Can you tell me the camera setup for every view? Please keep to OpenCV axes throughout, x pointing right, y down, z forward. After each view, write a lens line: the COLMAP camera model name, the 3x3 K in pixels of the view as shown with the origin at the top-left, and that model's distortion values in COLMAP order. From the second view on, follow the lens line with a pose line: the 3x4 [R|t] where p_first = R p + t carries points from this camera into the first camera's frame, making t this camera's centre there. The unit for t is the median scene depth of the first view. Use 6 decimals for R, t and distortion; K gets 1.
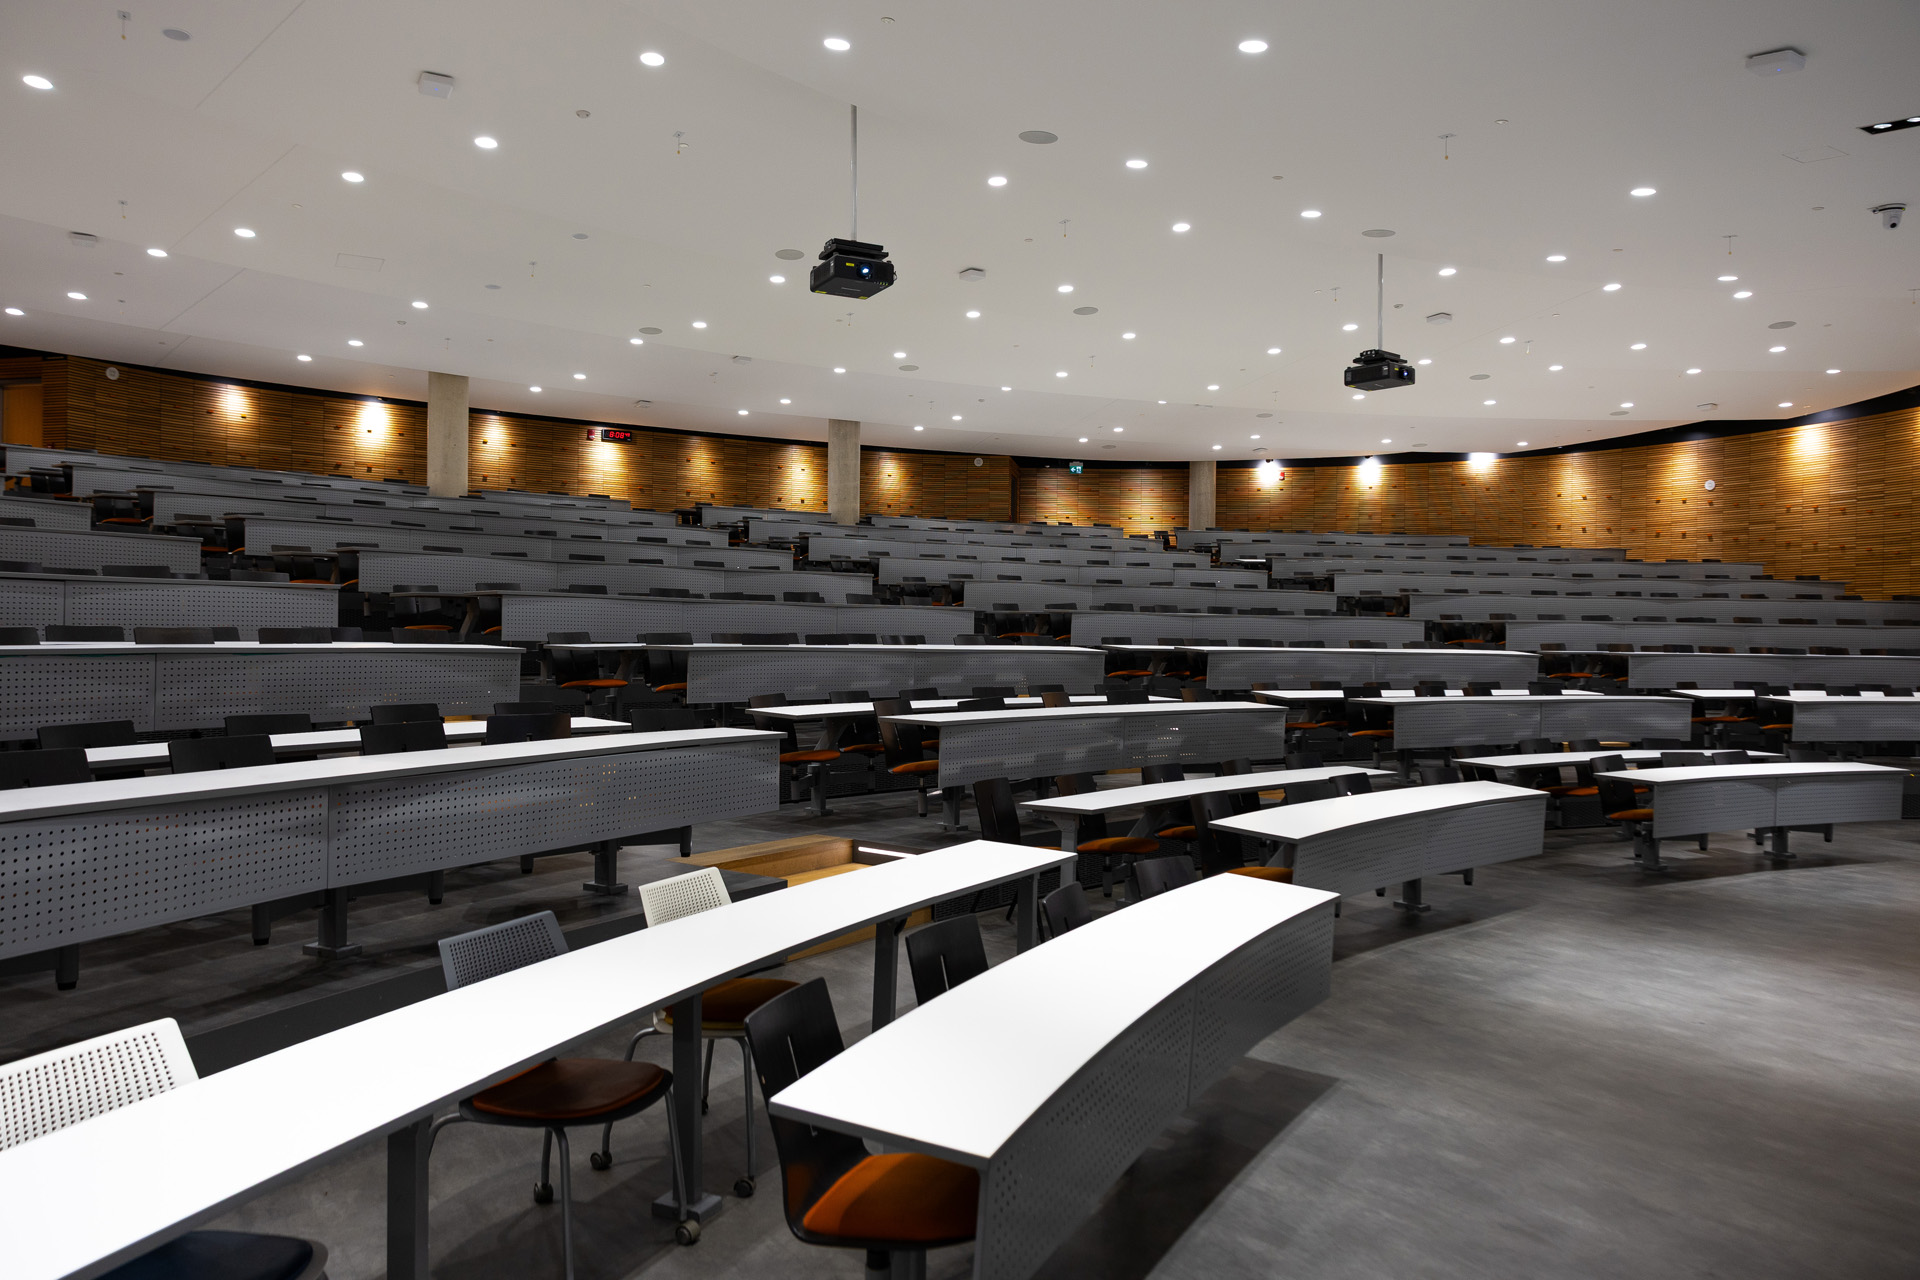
lens RADIAL K [[1287.0, 0, 960.0], [0, 1287.0, 640.0], [0, 0, 1]] dist [-0.006812, 0.001369]
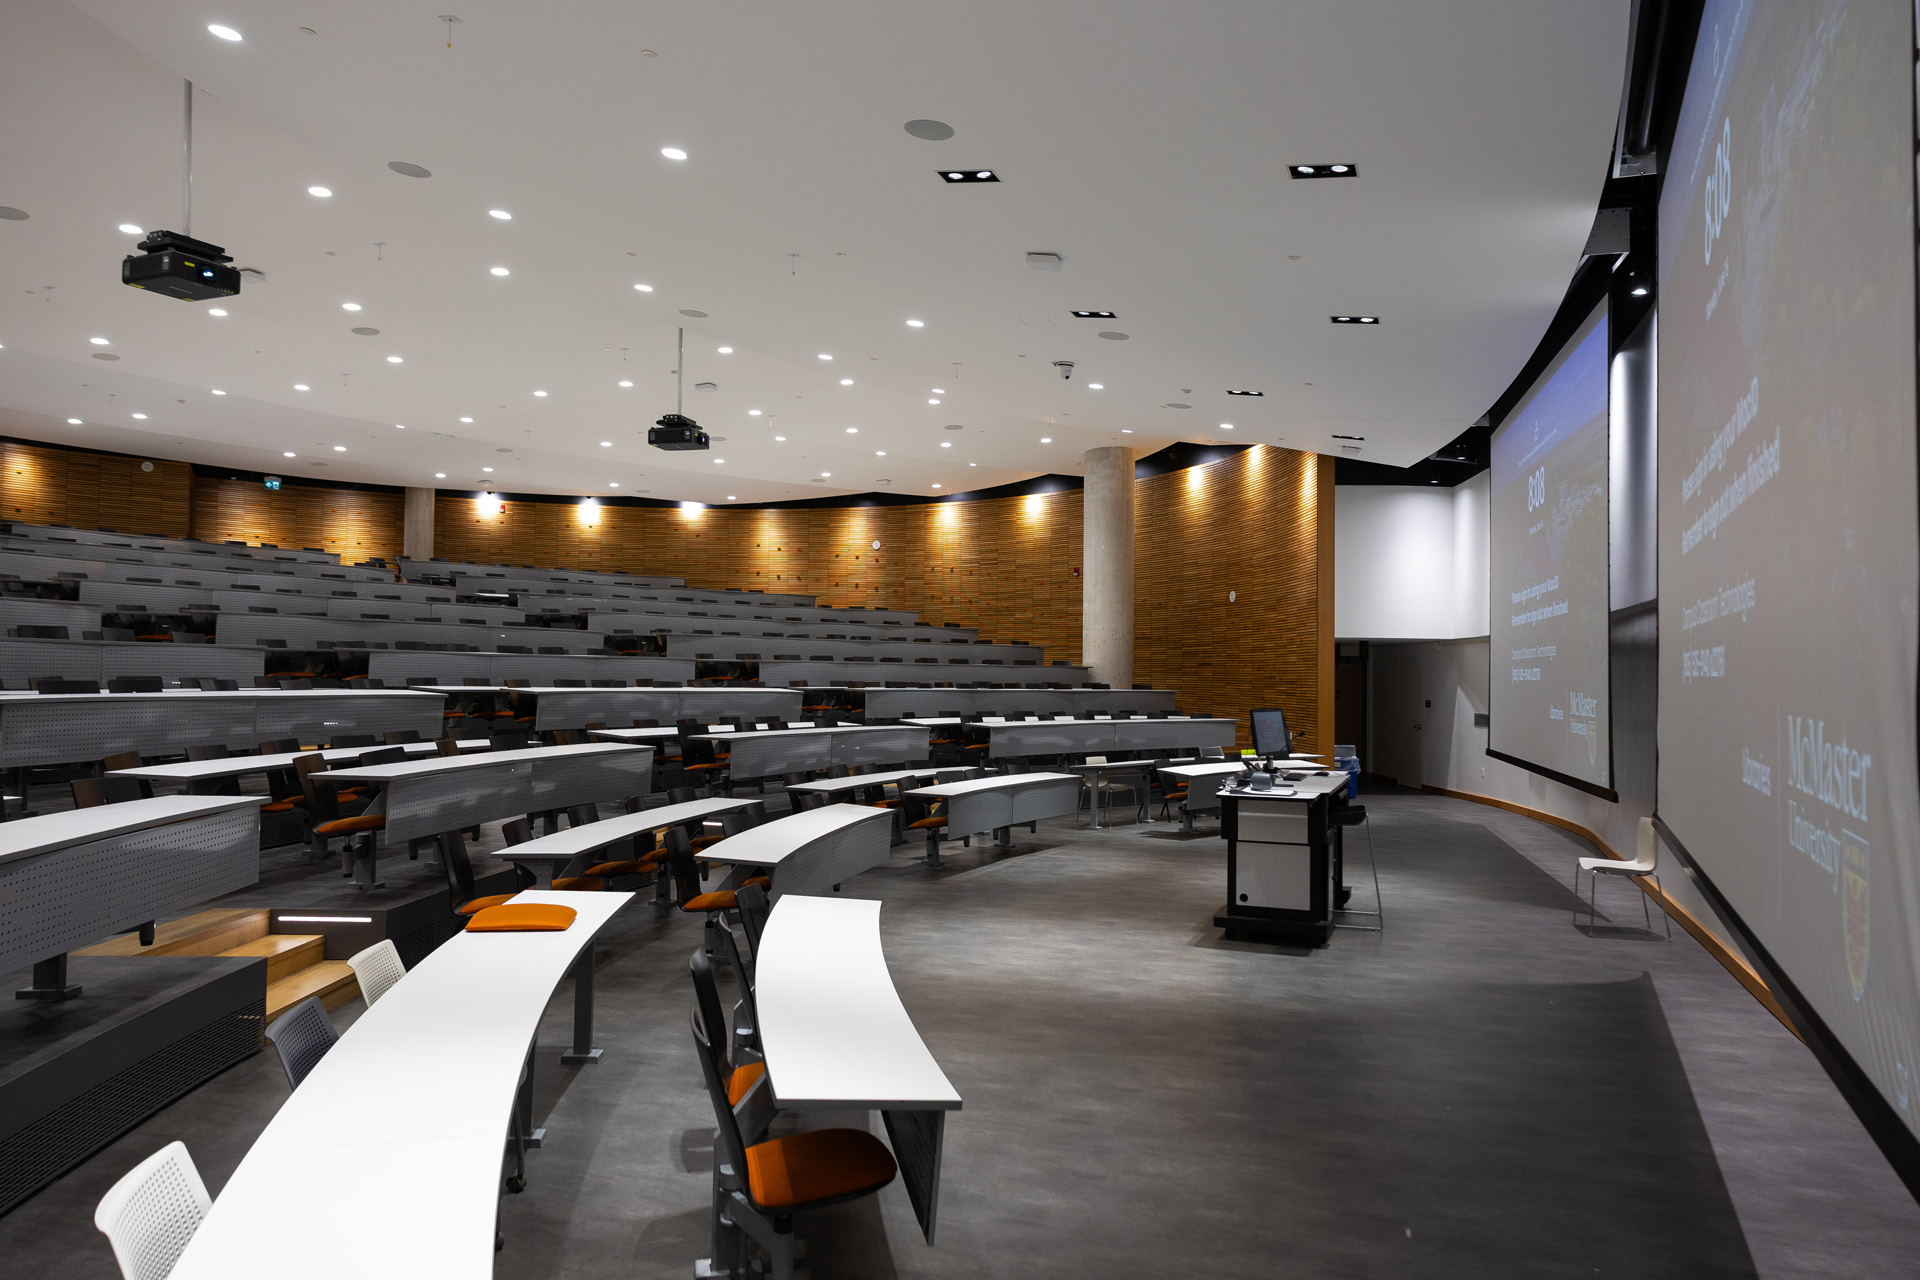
lens RADIAL K [[1287.0, 0, 960.0], [0, 1287.0, 640.0], [0, 0, 1]] dist [-0.006812, 0.001369]
pose [[0.799384, 0.013898, 0.600659, -0.079961], [-0.000973, 0.999761, -0.021837, -0.005728], [-0.600819, 0.016872, 0.799207, -0.010092]]
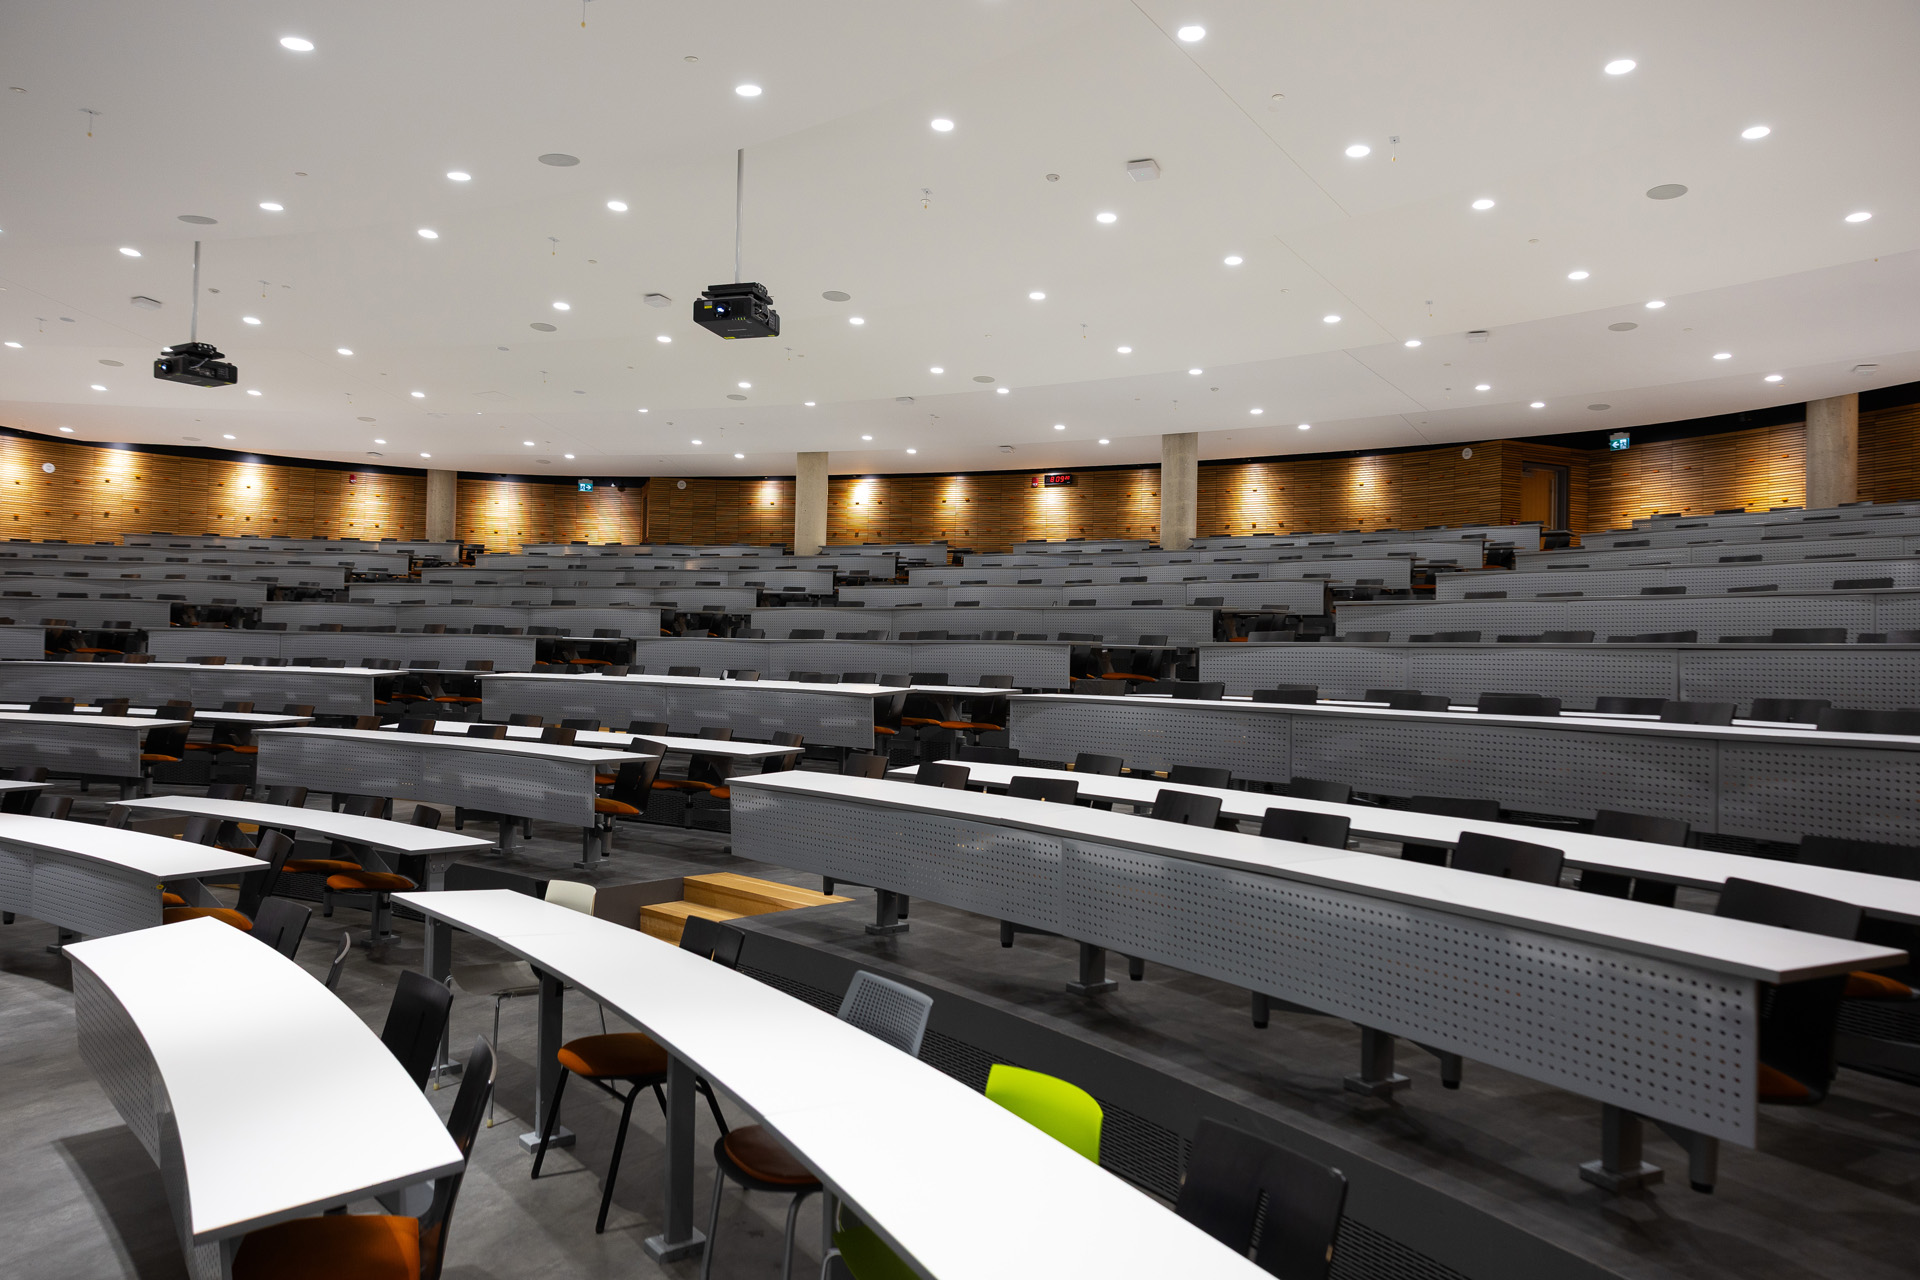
lens RADIAL K [[1287.0, 0, 960.0], [0, 1287.0, 640.0], [0, 0, 1]] dist [-0.006812, 0.001369]
pose [[0.555650, -0.015955, -0.831264, 0.588696], [-0.018245, 0.999341, -0.031377, 0.002216], [0.831216, 0.032601, 0.554992, 0.404778]]
